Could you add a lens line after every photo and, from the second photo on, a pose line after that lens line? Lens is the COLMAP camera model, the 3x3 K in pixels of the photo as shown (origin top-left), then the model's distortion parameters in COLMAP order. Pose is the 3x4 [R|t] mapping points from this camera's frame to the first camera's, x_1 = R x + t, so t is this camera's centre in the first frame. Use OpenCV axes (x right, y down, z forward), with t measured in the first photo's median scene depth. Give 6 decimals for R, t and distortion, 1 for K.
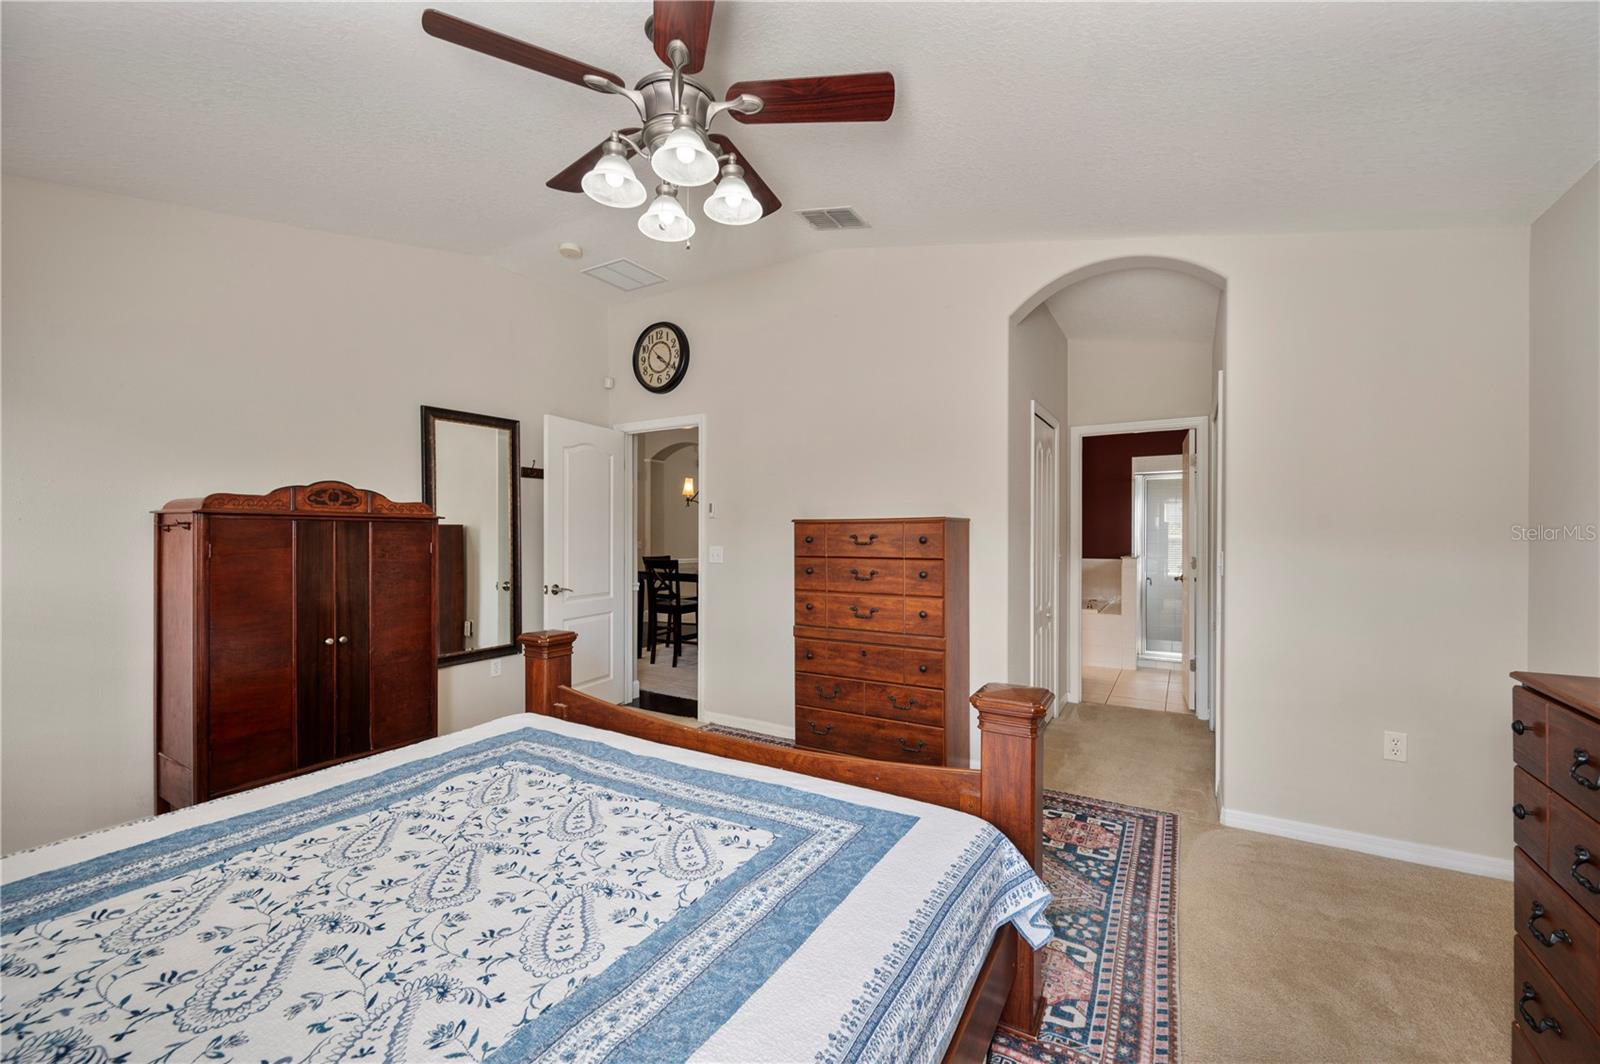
lens RADIAL K [[638.4, 0, 800.4], [0, 638.4, 537.1], [0, 0, 1]] dist [0.000089, -0.000009]
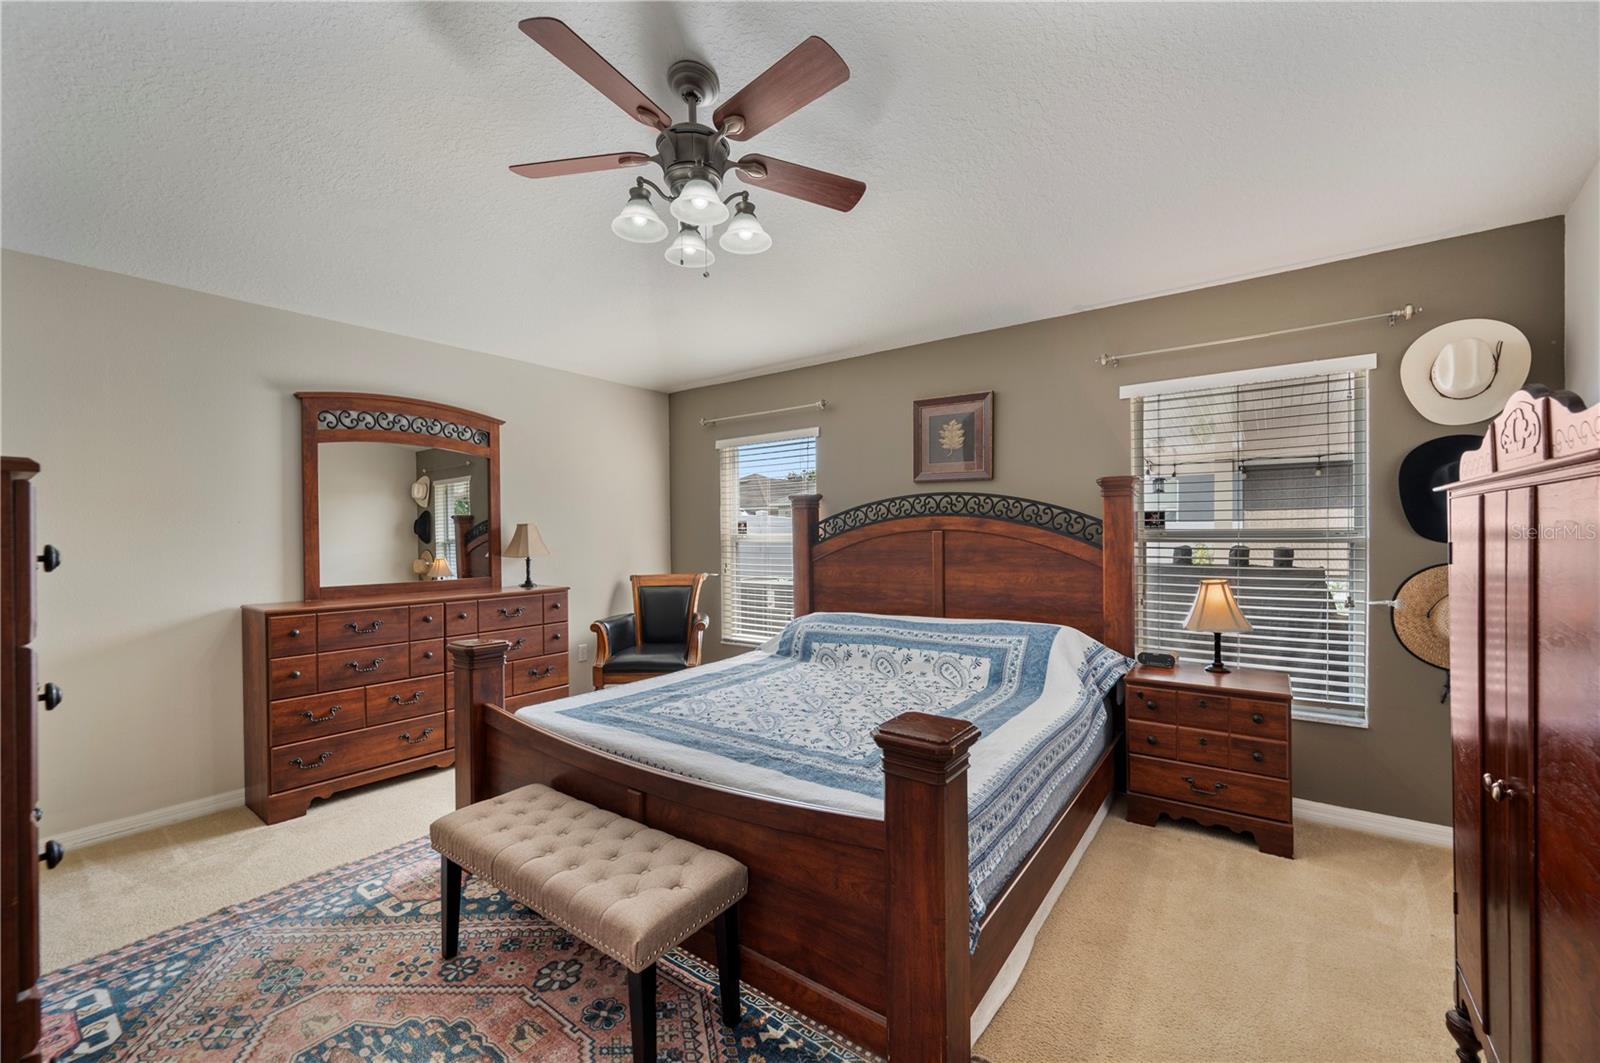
lens RADIAL K [[638.4, 0, 800.4], [0, 638.4, 536.6], [0, 0, 1]] dist [0.000089, -0.000009]
pose [[-0.995809, 0.011575, 0.090720, -0.518685], [0.012193, 0.999906, 0.006256, -0.002767], [-0.090639, 0.007336, -0.995857, 2.277751]]
